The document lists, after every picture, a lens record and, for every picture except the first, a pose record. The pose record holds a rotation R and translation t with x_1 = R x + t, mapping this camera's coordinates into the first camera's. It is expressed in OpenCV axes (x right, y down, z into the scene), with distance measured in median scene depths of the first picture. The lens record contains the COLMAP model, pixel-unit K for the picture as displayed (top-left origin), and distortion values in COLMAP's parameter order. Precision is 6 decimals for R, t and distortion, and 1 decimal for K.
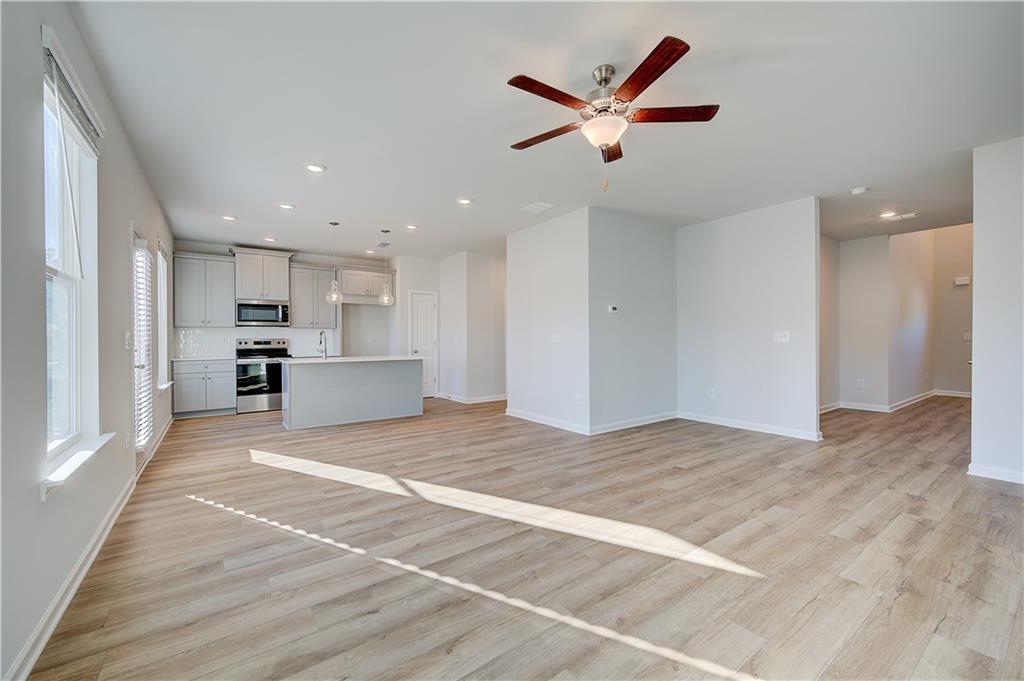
lens RADIAL K [[413.7, 0, 518.1], [0, 413.7, 338.0], [0, 0, 1]] dist [0.001329, -0.000061]
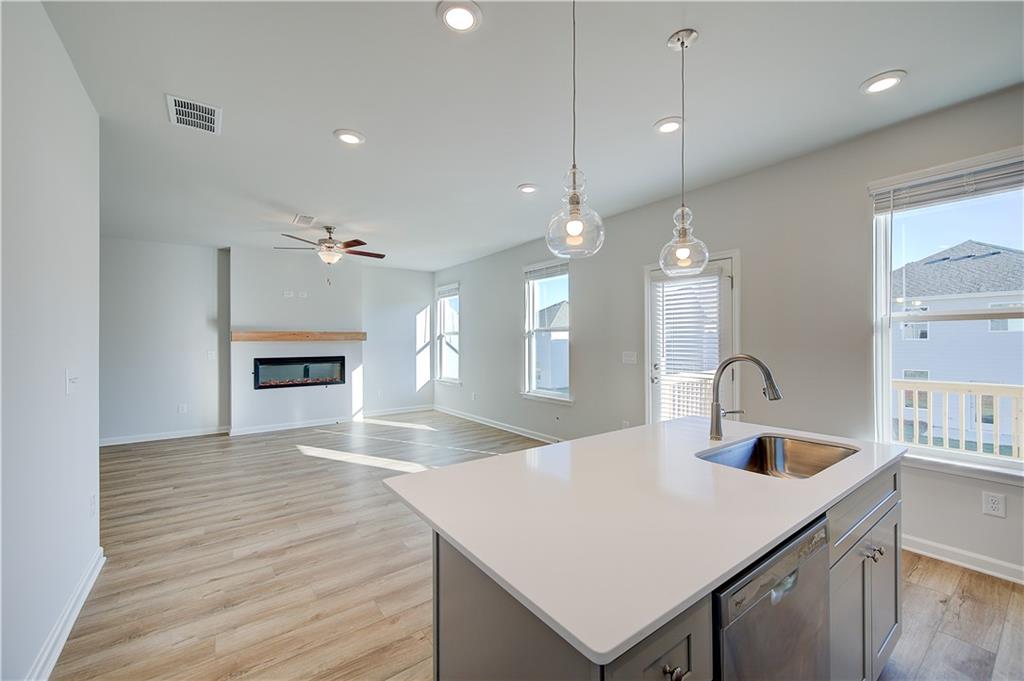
lens RADIAL K [[401.9, 0, 511.9], [0, 401.9, 342.9], [0, 0, 1]] dist [0.001735, 0.000063]
pose [[-0.999949, 0.009028, -0.004525, -0.403856], [0.009013, 0.999954, 0.003226, -0.041152], [0.004554, 0.003185, -0.999985, 1.786472]]
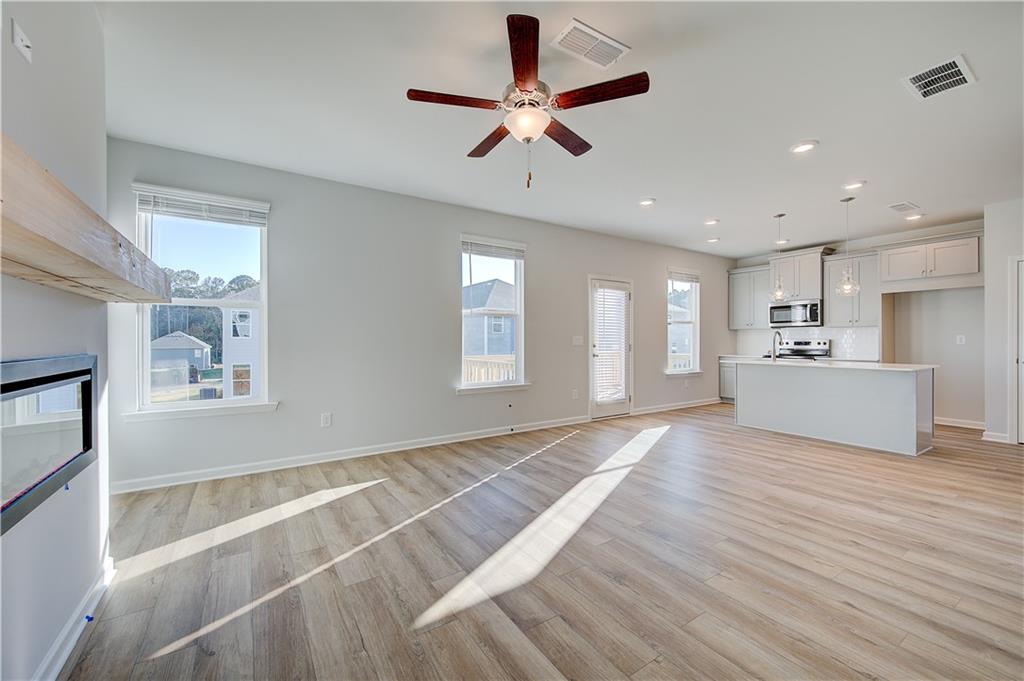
lens RADIAL K [[410.4, 0, 509.0], [0, 410.4, 342.5], [0, 0, 1]] dist [0.004421, -0.000072]
pose [[-0.063390, 0.009412, -0.997944, 0.693586], [0.003540, 0.999951, 0.009206, -0.003583], [0.997983, -0.002949, -0.063420, 0.610013]]
